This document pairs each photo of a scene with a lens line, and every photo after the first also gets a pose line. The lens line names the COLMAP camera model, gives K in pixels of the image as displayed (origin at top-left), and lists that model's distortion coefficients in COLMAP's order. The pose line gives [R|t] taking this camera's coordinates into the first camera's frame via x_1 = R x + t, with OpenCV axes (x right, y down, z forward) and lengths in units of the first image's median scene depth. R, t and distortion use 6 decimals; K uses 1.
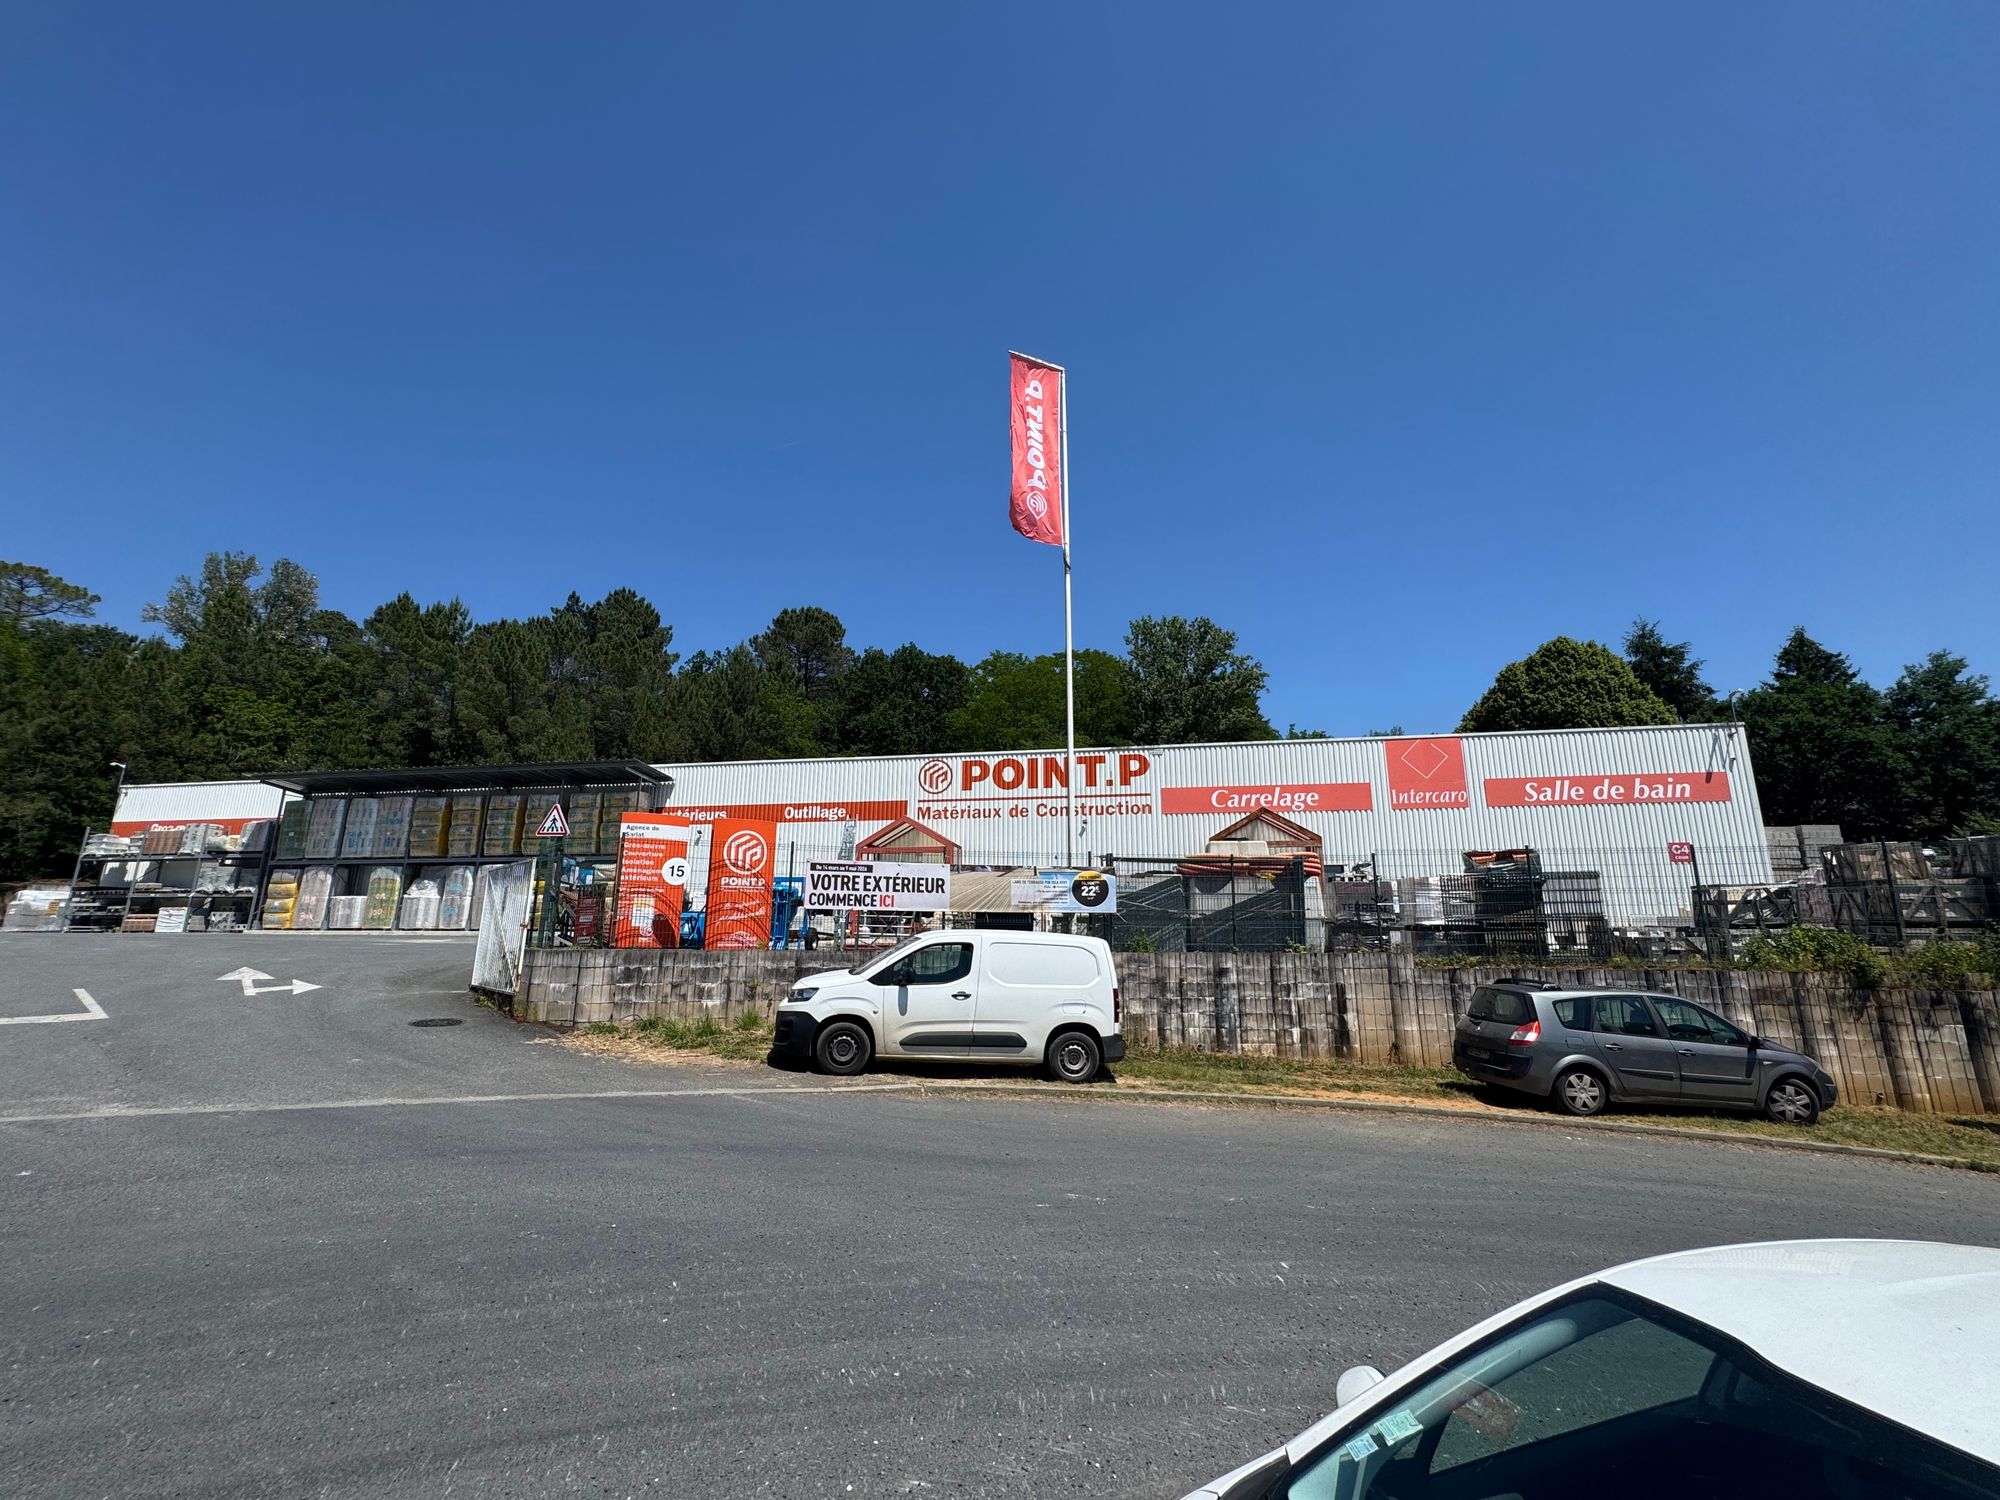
lens RADIAL K [[825.2, 0, 1000.0], [0, 825.2, 750.0], [0, 0, 1]] dist [-0.001308, -0.000552]
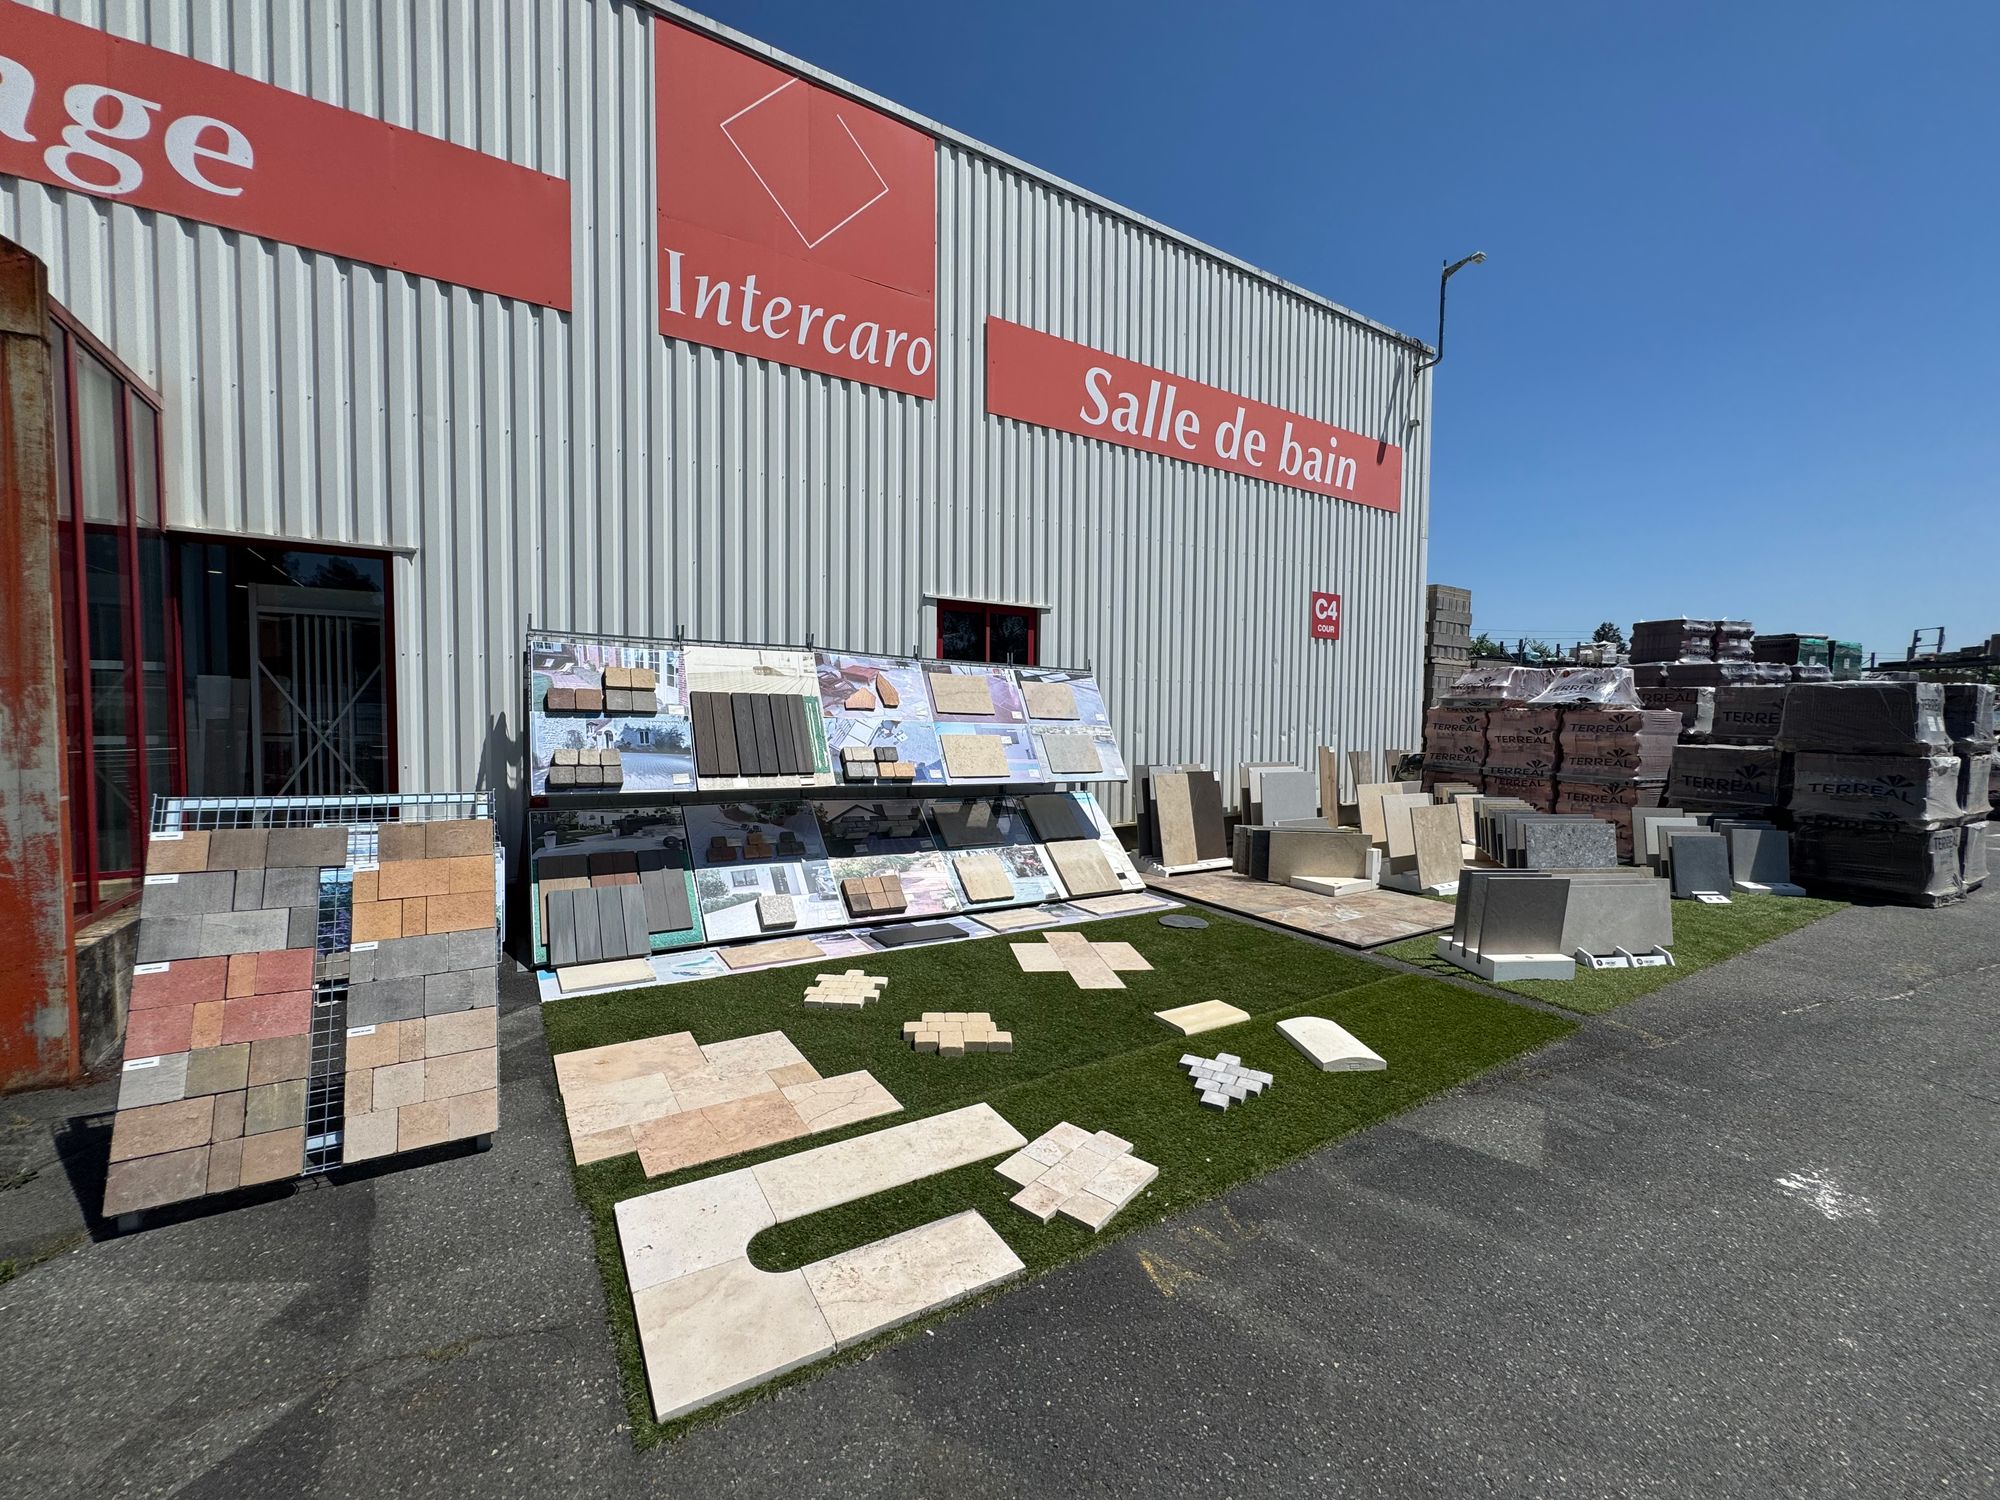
lens RADIAL K [[825.2, 0, 1000.0], [0, 825.2, 750.0], [0, 0, 1]] dist [-0.001308, -0.000552]
pose [[0.722498, -0.028569, 0.690783, 0.359106], [-0.152056, 0.968115, 0.199076, 0.115542], [-0.674445, -0.248870, 0.695117, 0.704273]]
